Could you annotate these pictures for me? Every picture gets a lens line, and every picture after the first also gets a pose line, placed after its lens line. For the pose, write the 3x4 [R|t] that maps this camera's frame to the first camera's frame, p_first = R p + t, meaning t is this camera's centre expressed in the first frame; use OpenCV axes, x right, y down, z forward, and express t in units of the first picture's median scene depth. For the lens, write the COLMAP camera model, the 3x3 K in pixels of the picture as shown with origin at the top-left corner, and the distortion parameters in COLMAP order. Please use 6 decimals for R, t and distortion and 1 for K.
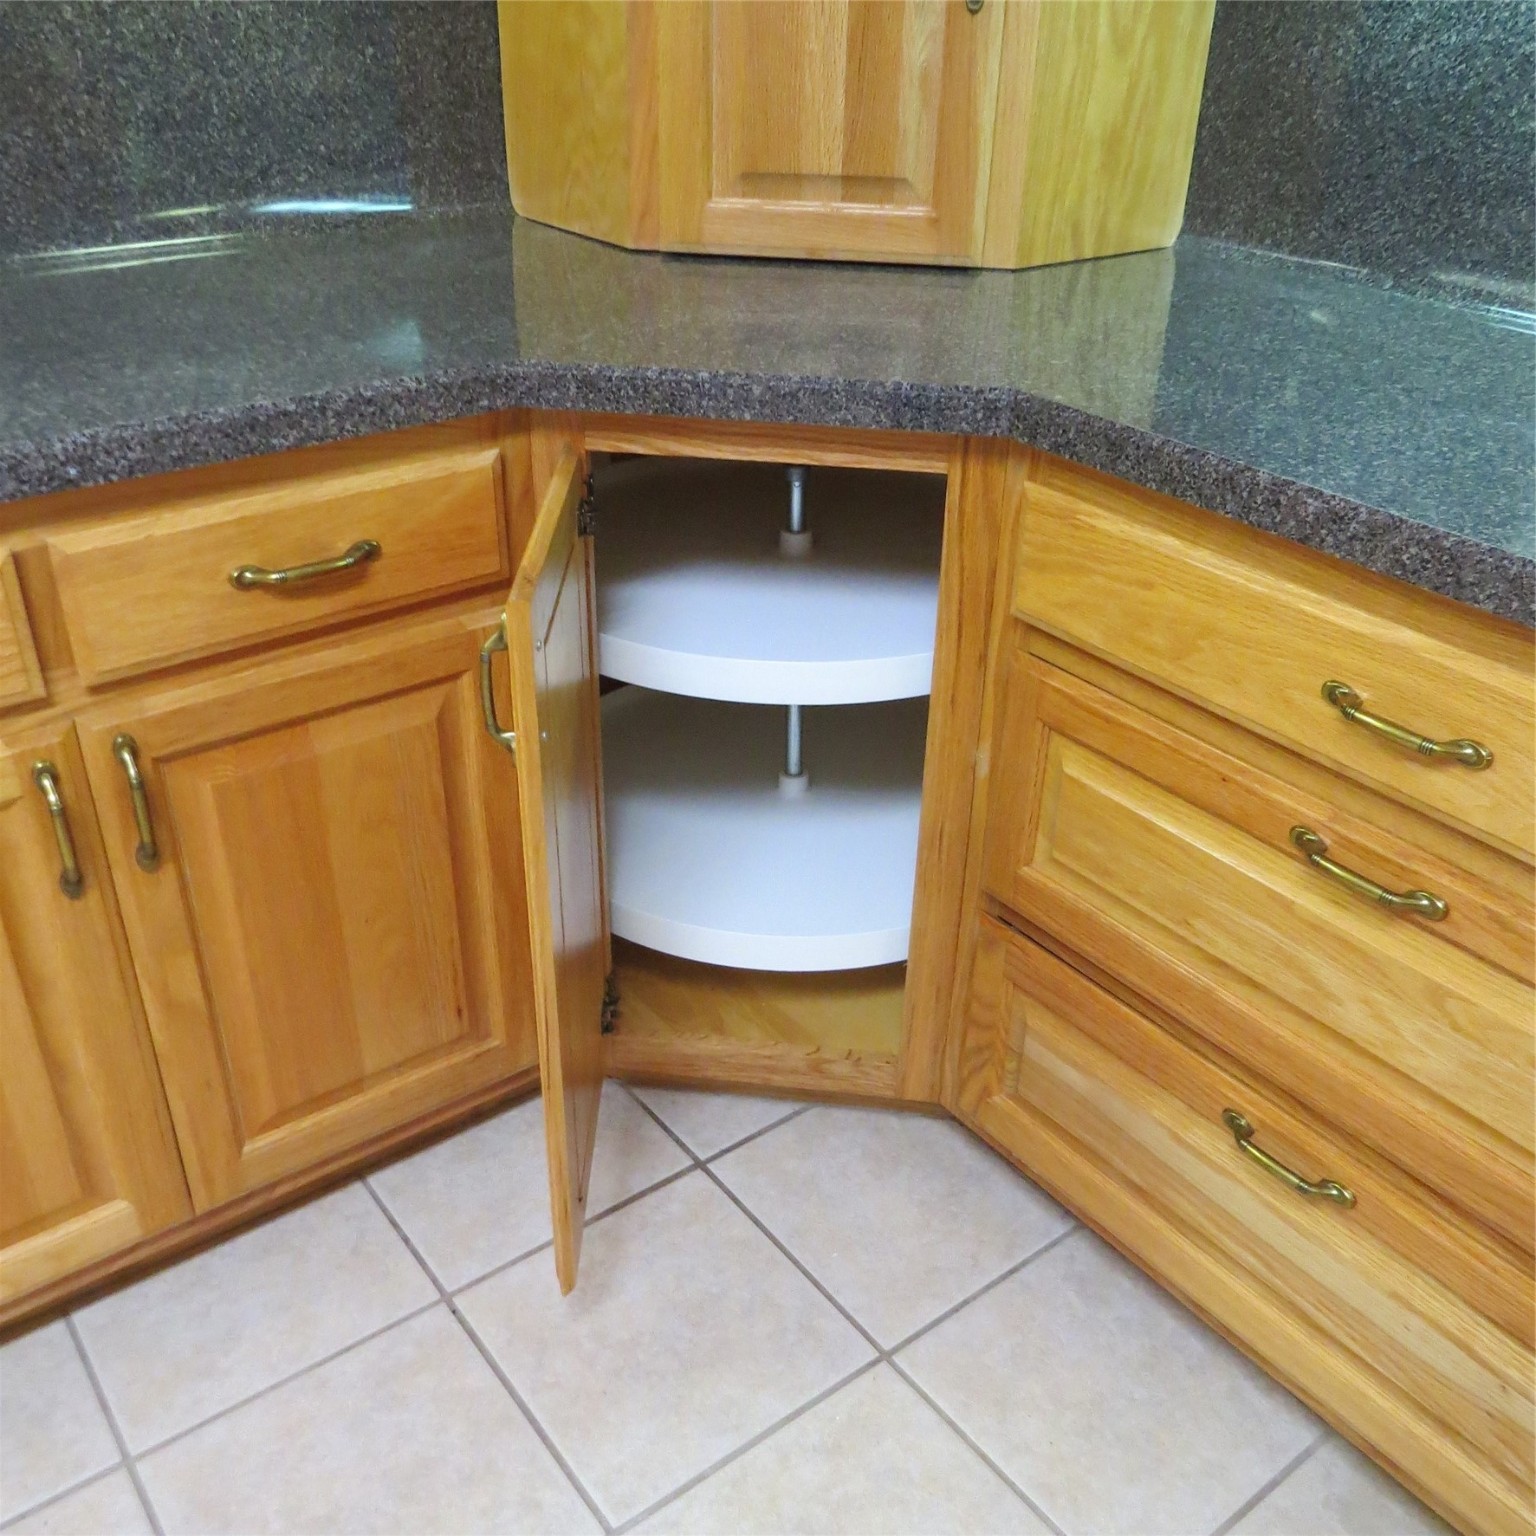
lens RADIAL K [[1464.1, 0, 768.0], [0, 1464.1, 768.0], [0, 0, 1]] dist [-0.028362, -0.006833]
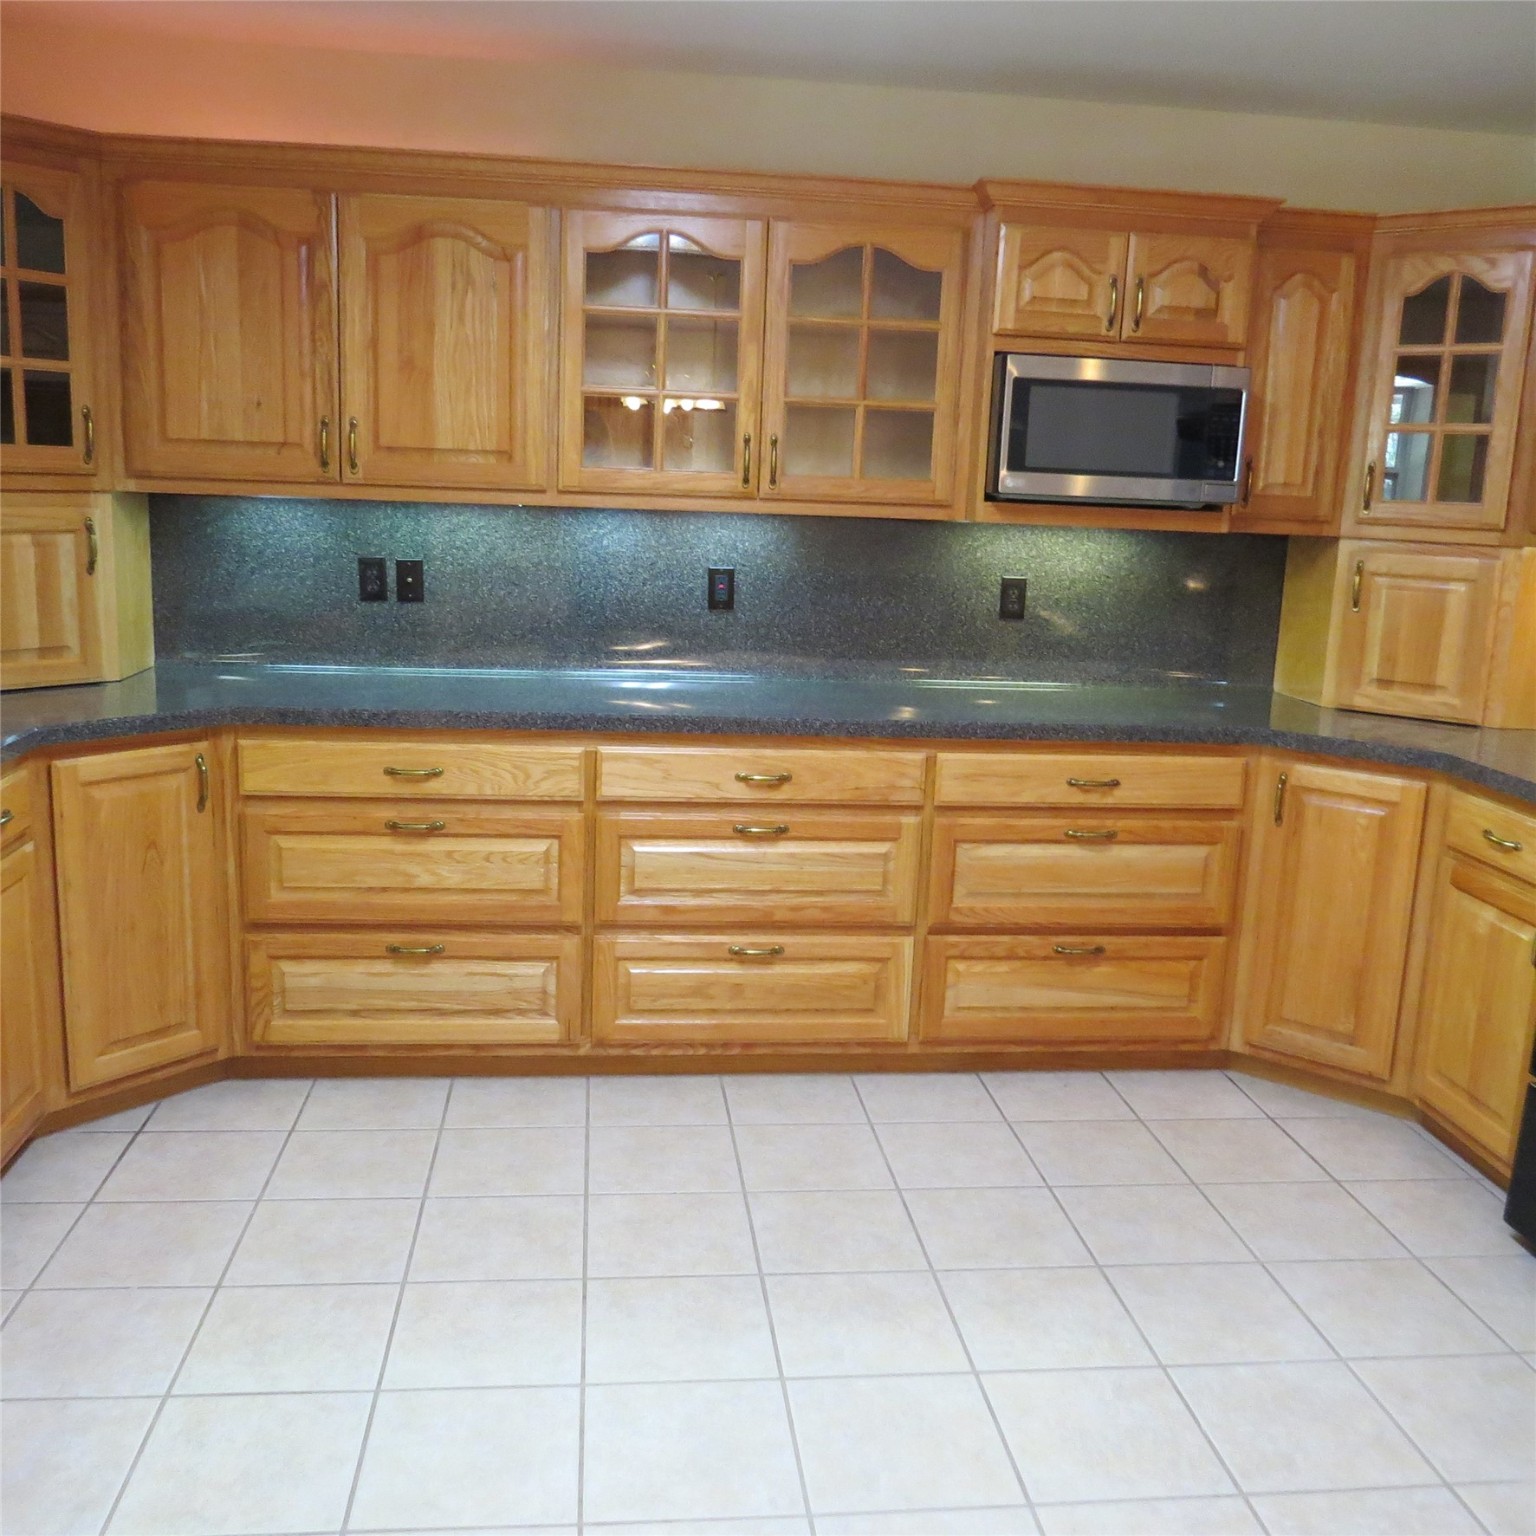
lens RADIAL K [[1445.9, 0, 768.0], [0, 1445.9, 768.0], [0, 0, 1]] dist [-0.039238, 0.021060]
pose [[0.512051, -0.164306, 0.843094, -1.499801], [0.407153, 0.910689, -0.069804, 0.408118], [-0.756327, 0.379011, 0.533217, -1.049552]]
